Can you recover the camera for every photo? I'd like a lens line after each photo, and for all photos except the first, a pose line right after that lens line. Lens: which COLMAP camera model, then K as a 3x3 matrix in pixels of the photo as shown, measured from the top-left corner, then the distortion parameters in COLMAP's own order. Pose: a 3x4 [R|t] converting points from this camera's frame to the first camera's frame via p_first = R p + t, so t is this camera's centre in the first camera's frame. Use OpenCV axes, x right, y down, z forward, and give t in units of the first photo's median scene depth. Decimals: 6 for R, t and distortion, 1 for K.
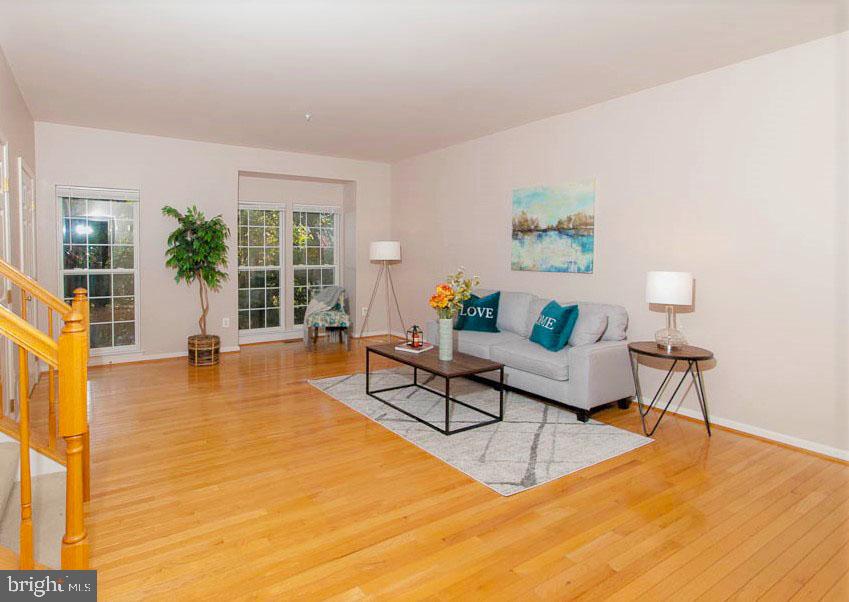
lens RADIAL K [[474.2, 0, 425.3], [0, 474.2, 301.5], [0, 0, 1]] dist [-0.002973, 0.000014]
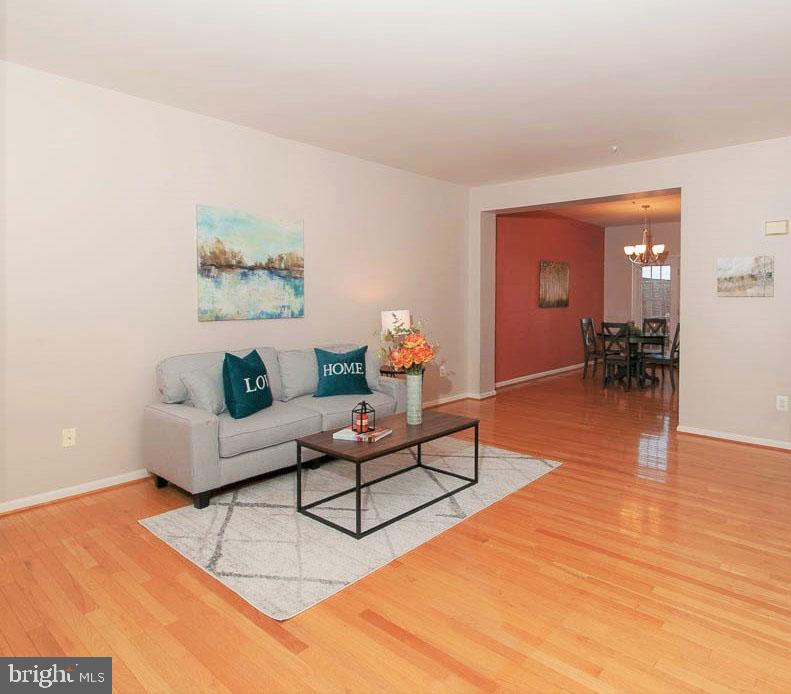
lens RADIAL K [[523.5, 0, 396.6], [0, 523.5, 343.6], [0, 0, 1]] dist [-0.001006, 0.000077]
pose [[-0.233153, -0.091010, 0.968172, -0.692105], [0.097633, 0.988389, 0.116422, -0.106879], [-0.967526, 0.121670, -0.221561, 1.008006]]
